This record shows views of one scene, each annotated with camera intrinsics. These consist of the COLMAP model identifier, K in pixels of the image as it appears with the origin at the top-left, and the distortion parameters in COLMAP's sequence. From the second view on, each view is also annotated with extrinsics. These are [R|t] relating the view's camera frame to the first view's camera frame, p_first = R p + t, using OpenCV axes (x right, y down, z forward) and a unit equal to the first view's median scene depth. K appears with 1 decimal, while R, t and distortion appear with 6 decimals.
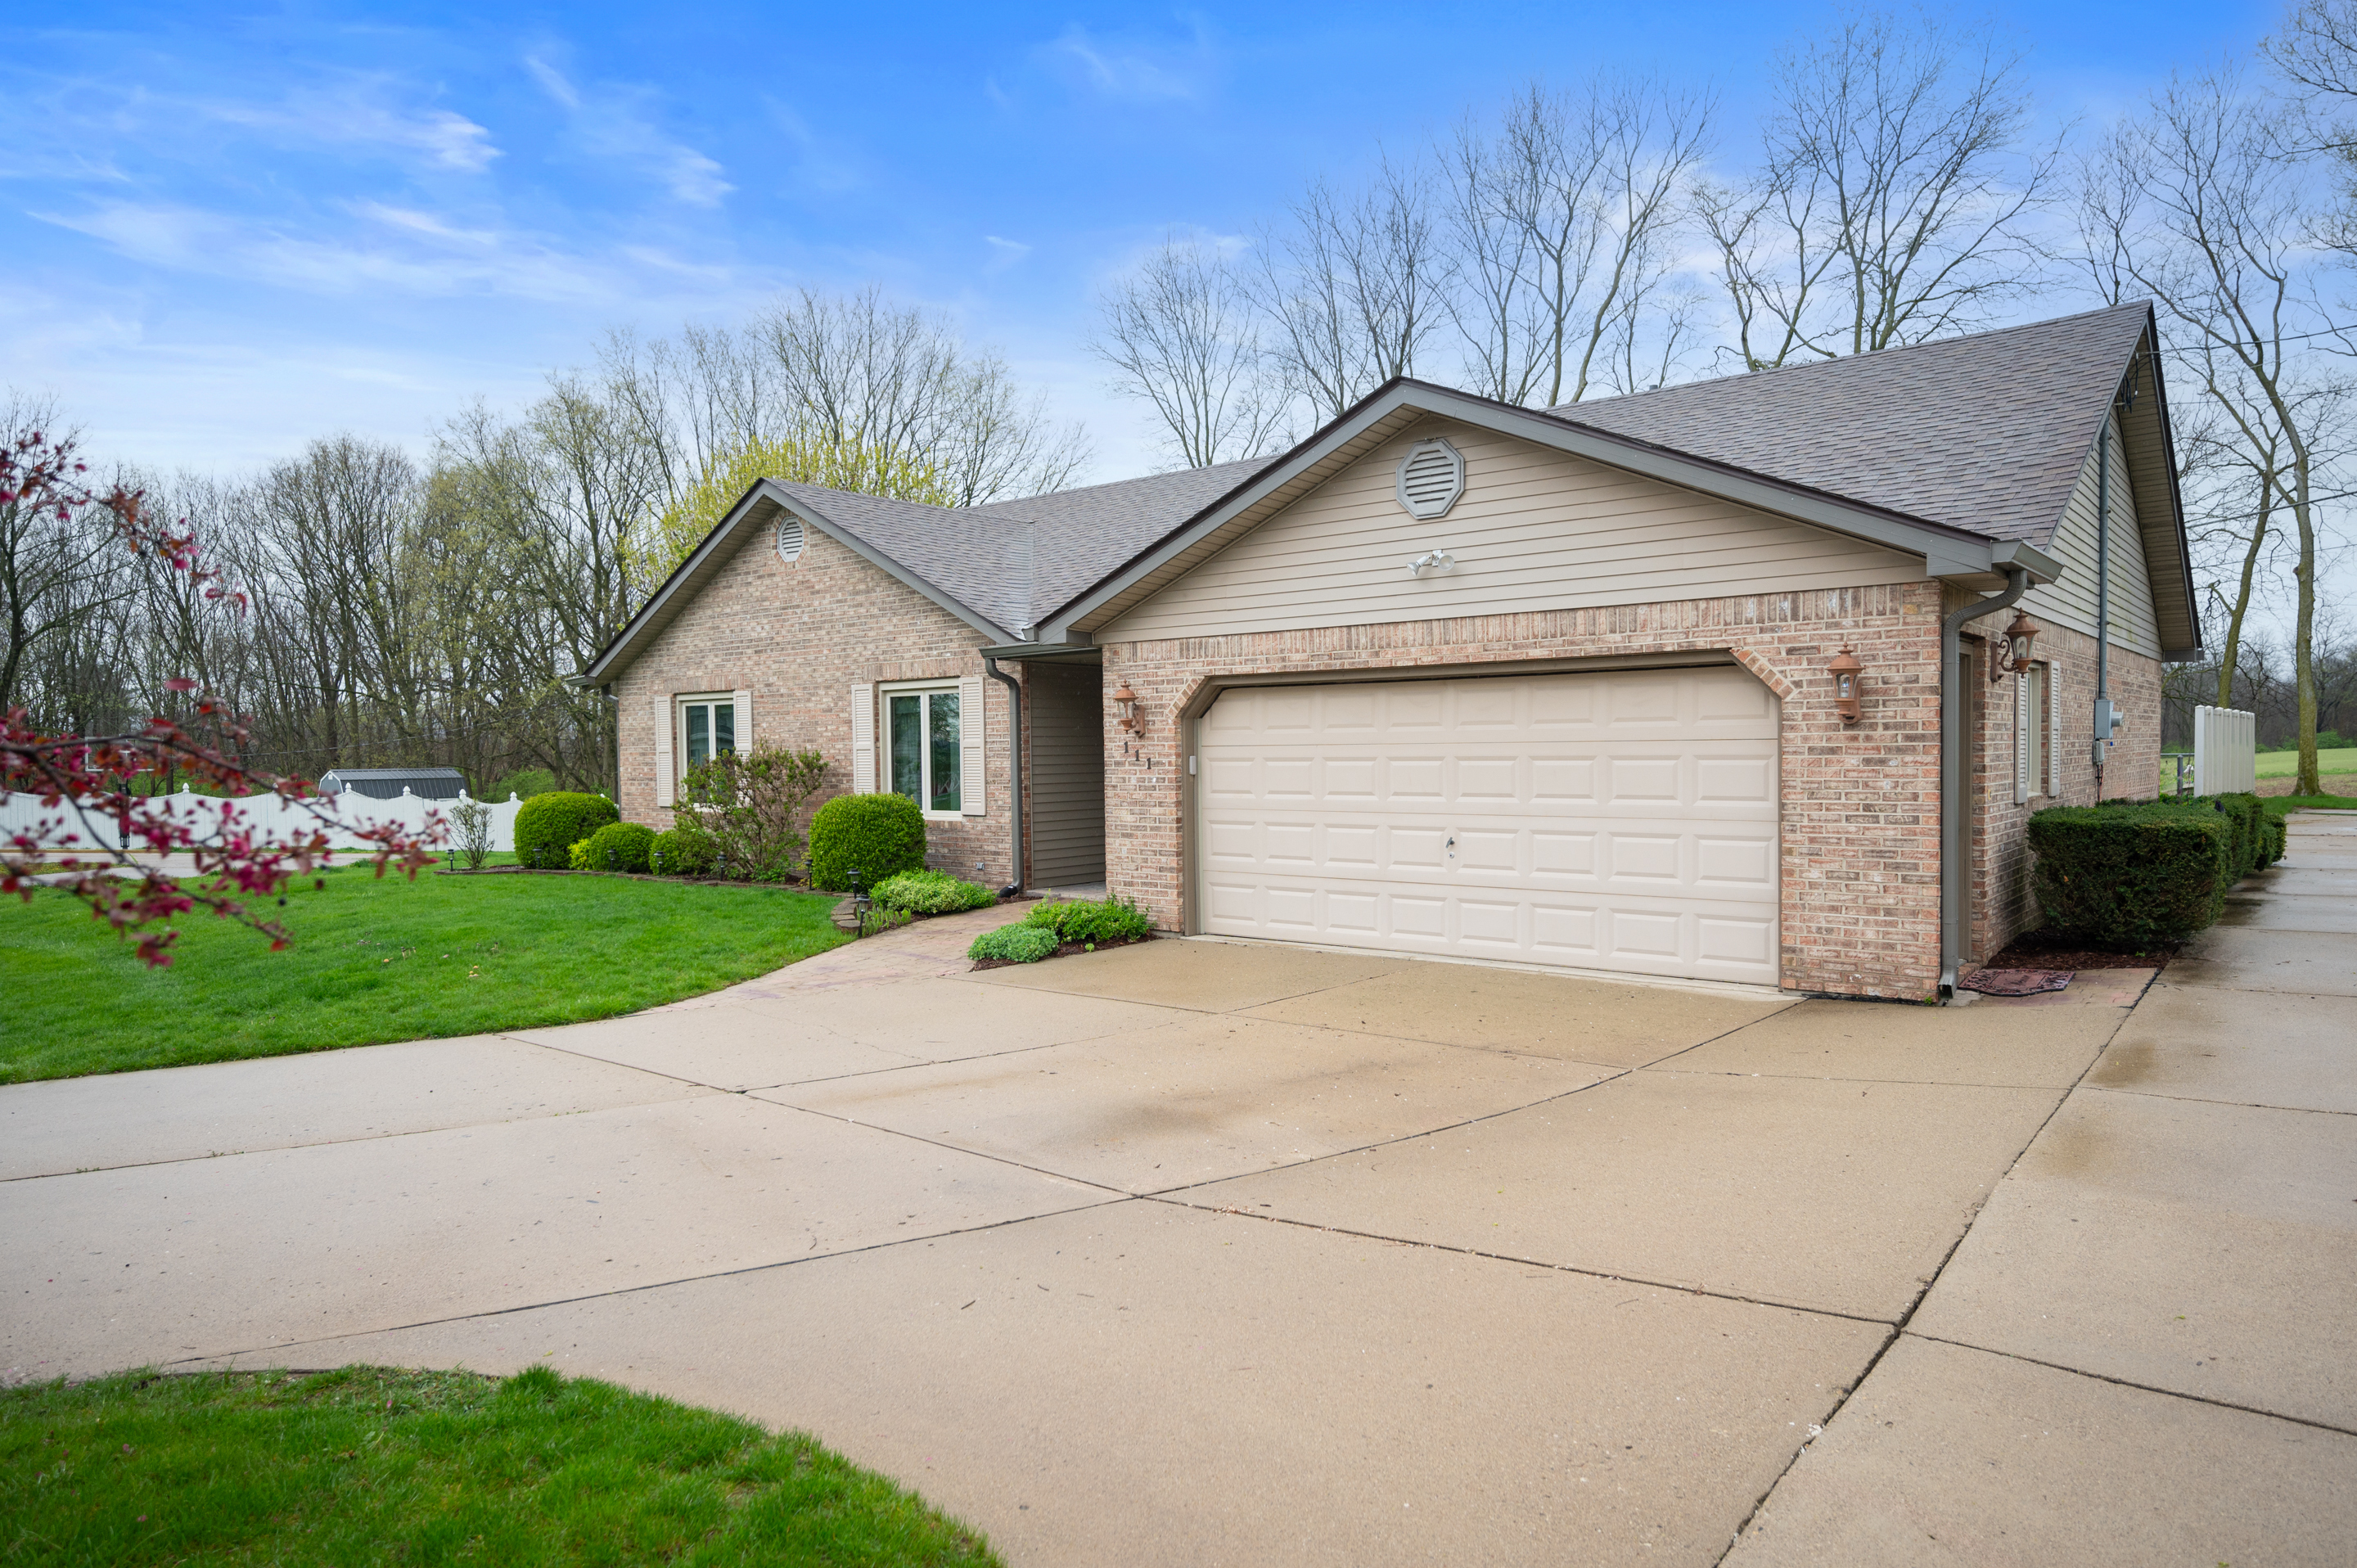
lens RADIAL K [[1423.6, 0, 1179.0], [0, 1423.6, 790.1], [0, 0, 1]] dist [-0.000593, -0.000201]
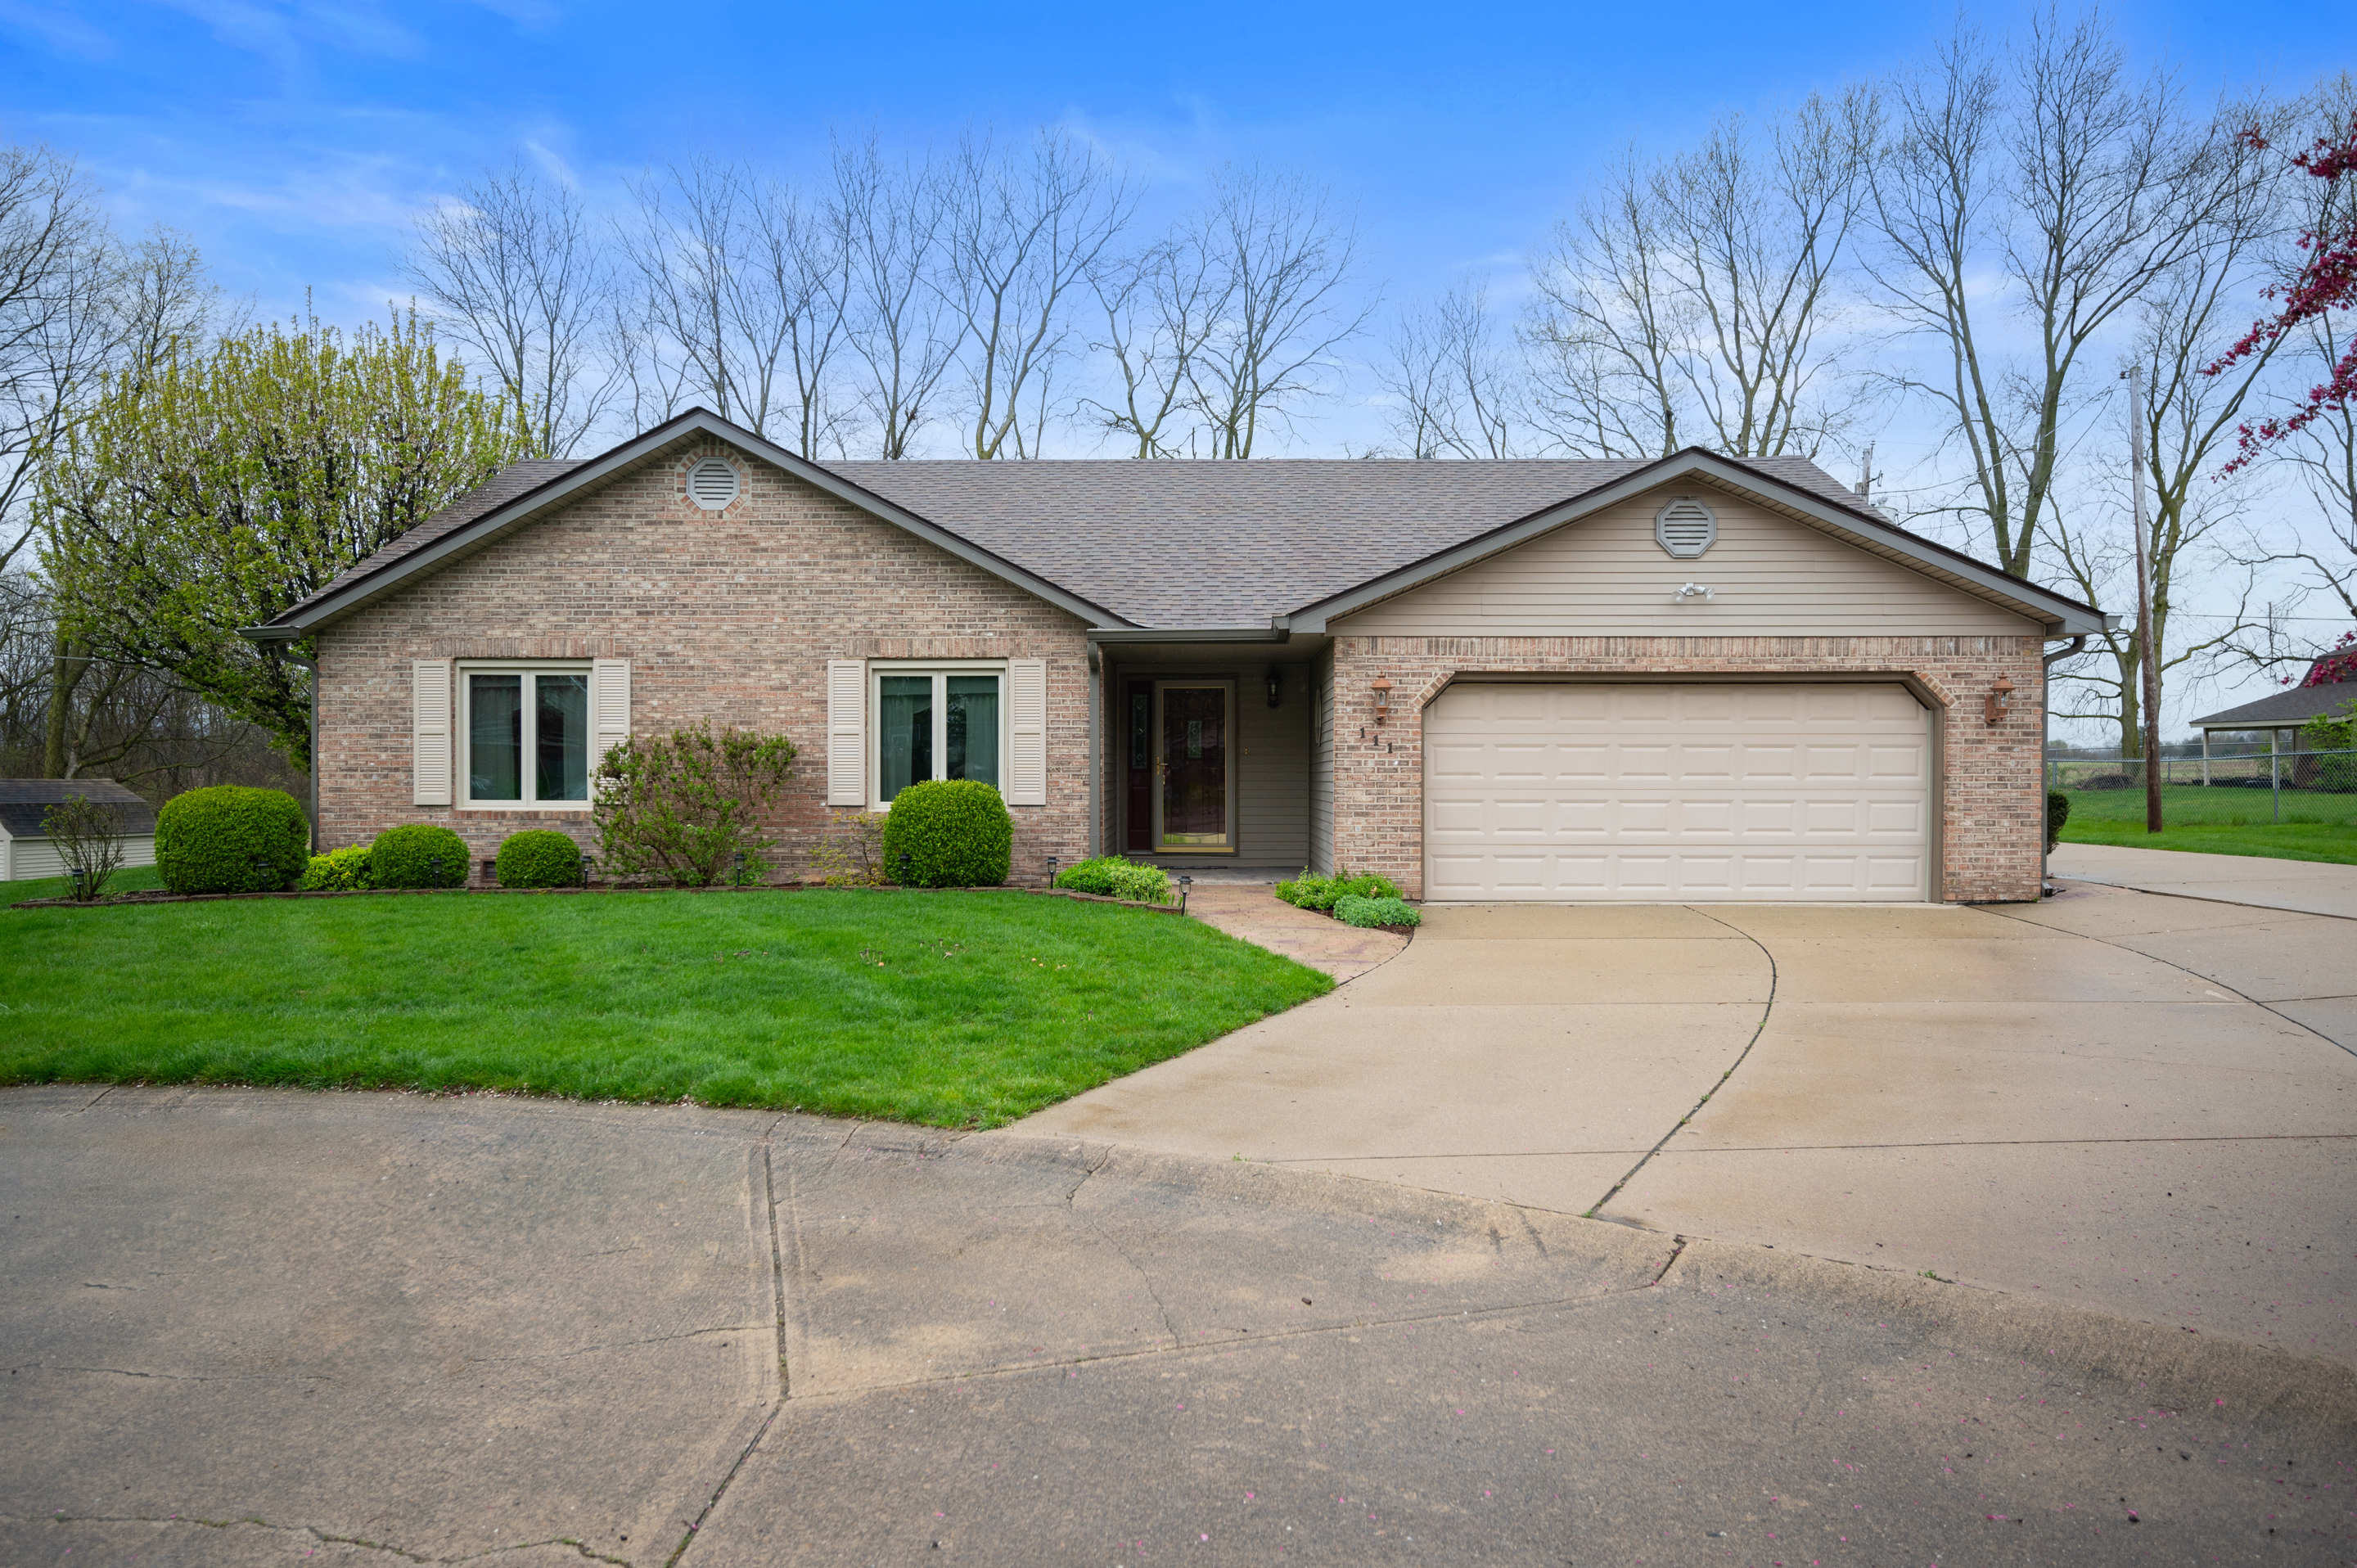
lens RADIAL K [[1489.2, 0, 1178.1], [0, 1489.2, 775.6], [0, 0, 1]] dist [0.001770, 0.000558]
pose [[0.780717, 0.010626, 0.624794, -0.871755], [0.007946, 0.999606, -0.026930, 0.032427], [-0.624834, 0.025989, 0.780325, 0.207123]]
